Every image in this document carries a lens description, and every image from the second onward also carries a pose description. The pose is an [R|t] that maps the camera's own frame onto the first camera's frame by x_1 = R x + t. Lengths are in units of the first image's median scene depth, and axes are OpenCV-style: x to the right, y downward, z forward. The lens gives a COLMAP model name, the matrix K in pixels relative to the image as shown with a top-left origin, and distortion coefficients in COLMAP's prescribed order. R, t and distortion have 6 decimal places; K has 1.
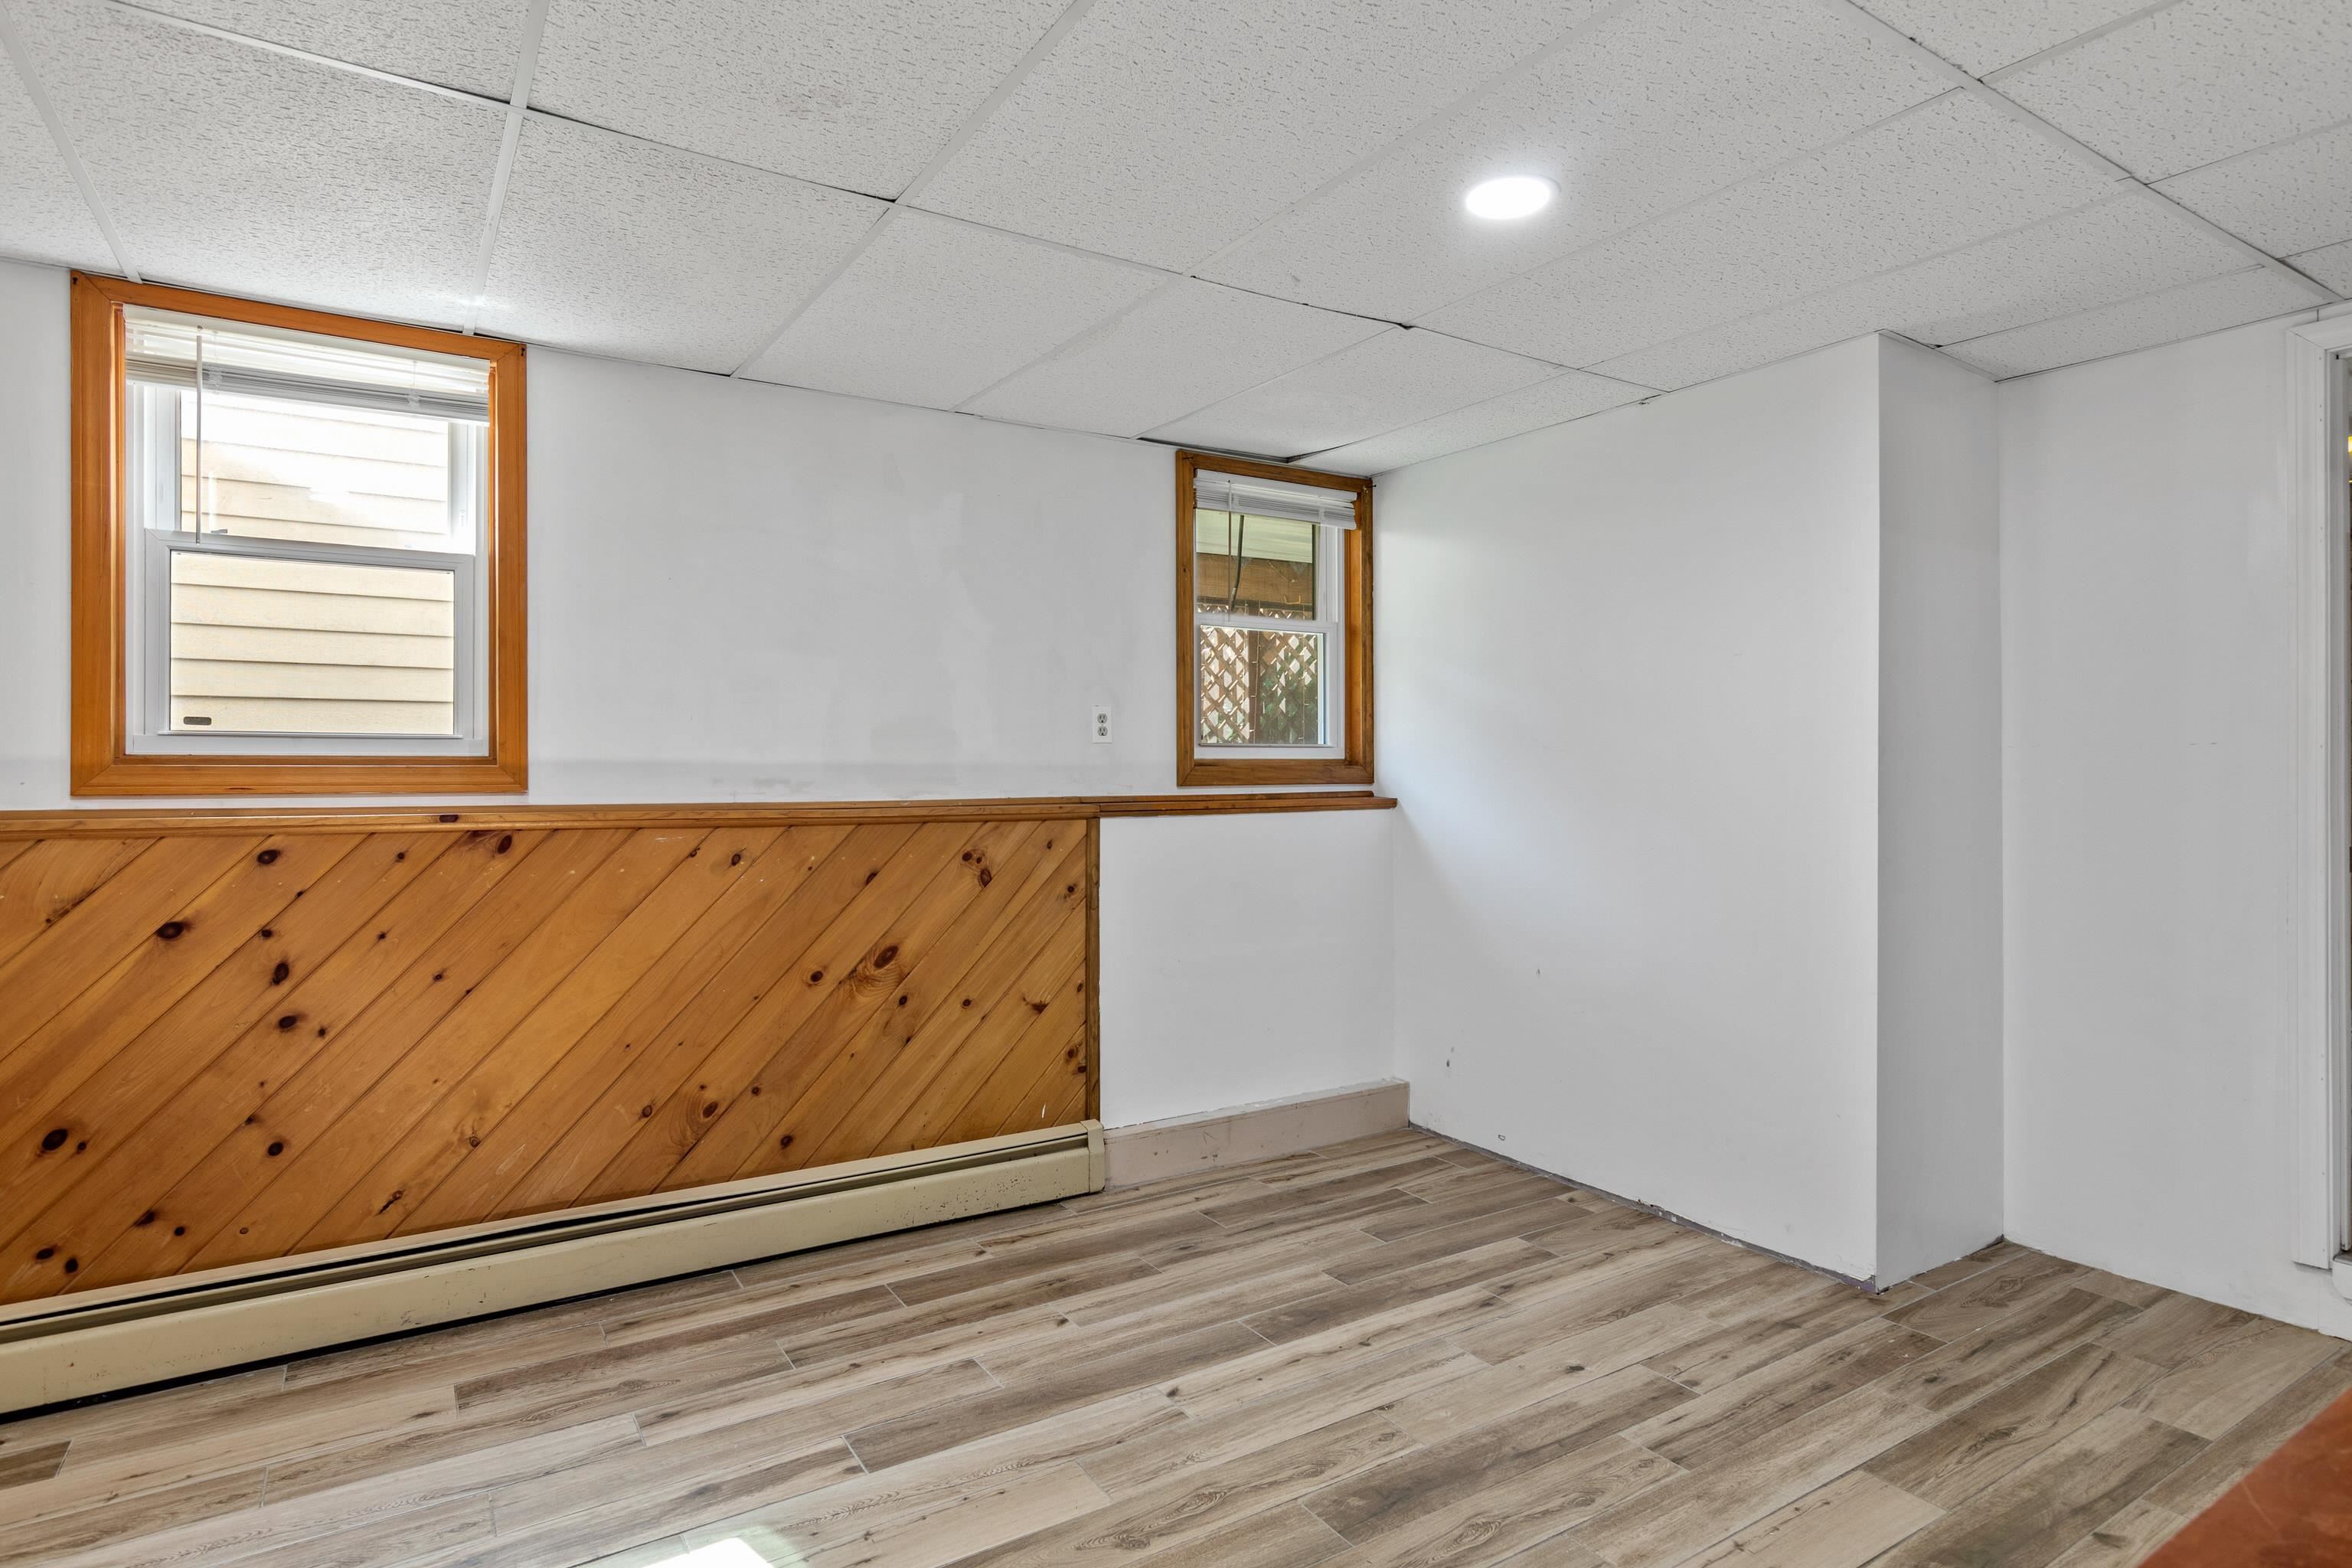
lens RADIAL K [[1252.1, 0, 1169.2], [0, 1252.1, 778.3], [0, 0, 1]] dist [-0.000202, -0.000132]
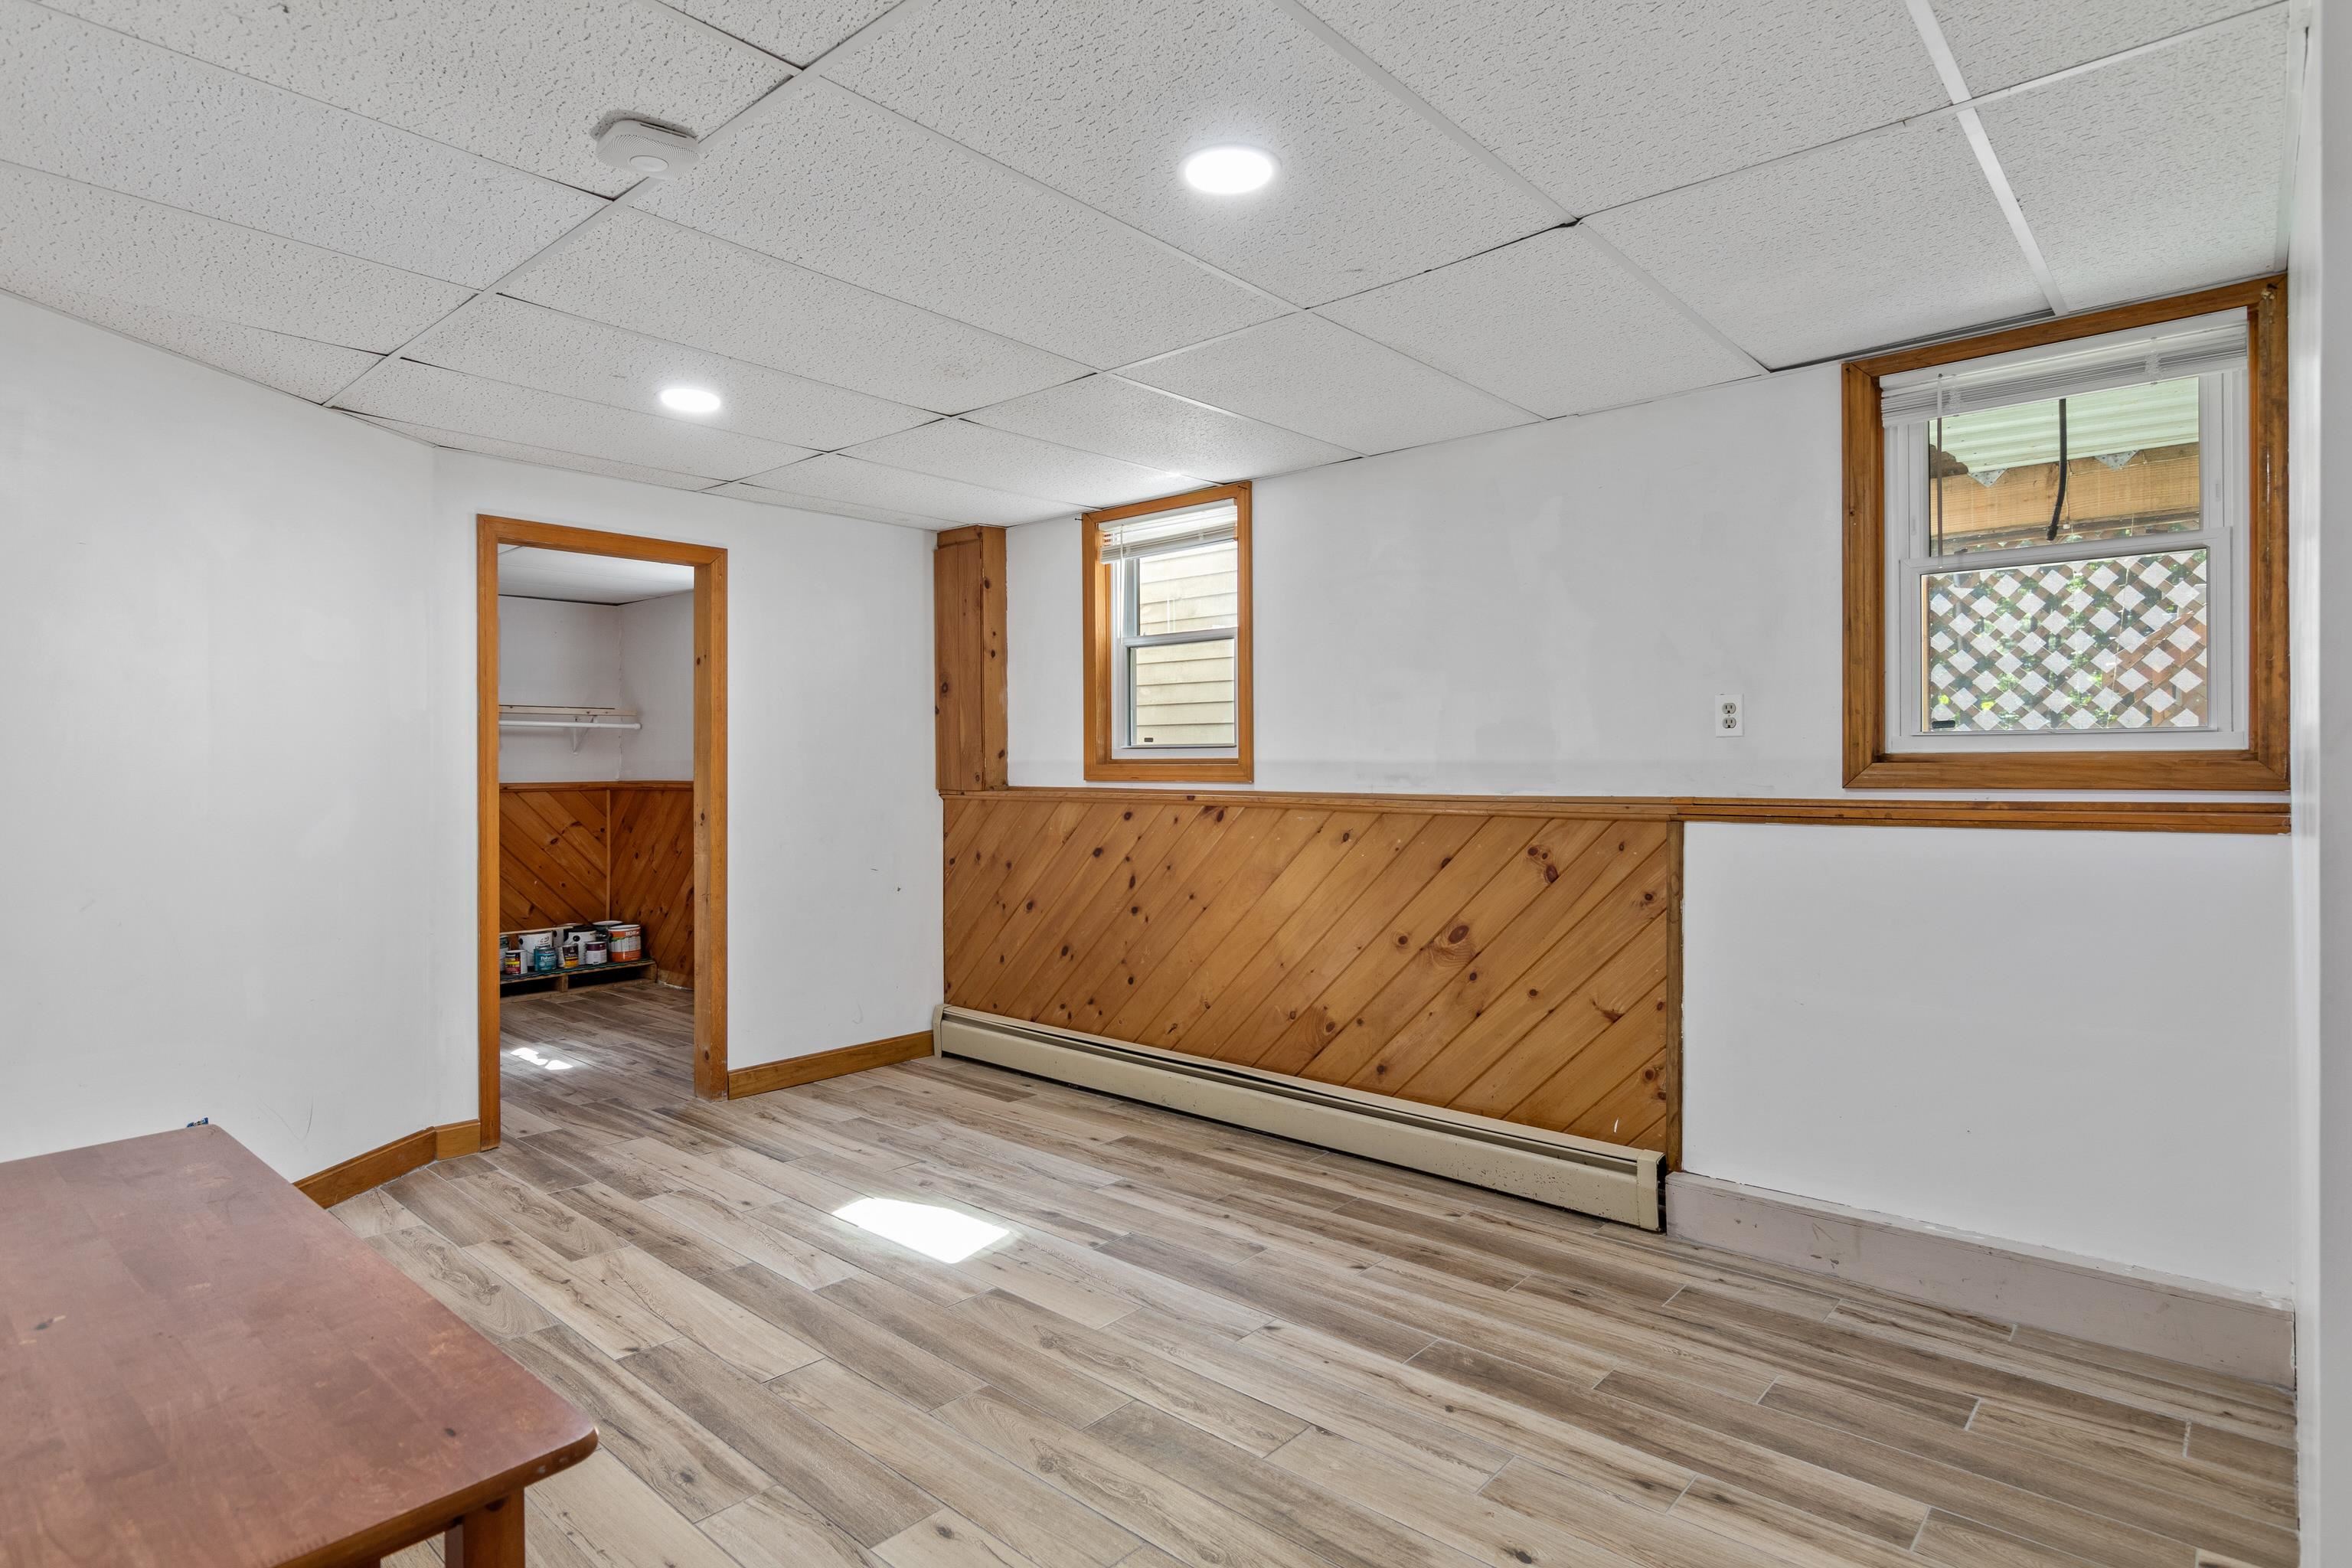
lens RADIAL K [[1217.3, 0, 1181.6], [0, 1217.3, 780.2], [0, 0, 1]] dist [-0.000568, 0.000320]
pose [[0.280917, 0.012398, -0.959652, 0.777444], [-0.005047, 0.999922, 0.011441, -0.006919], [0.959719, 0.001630, 0.280957, 0.473295]]
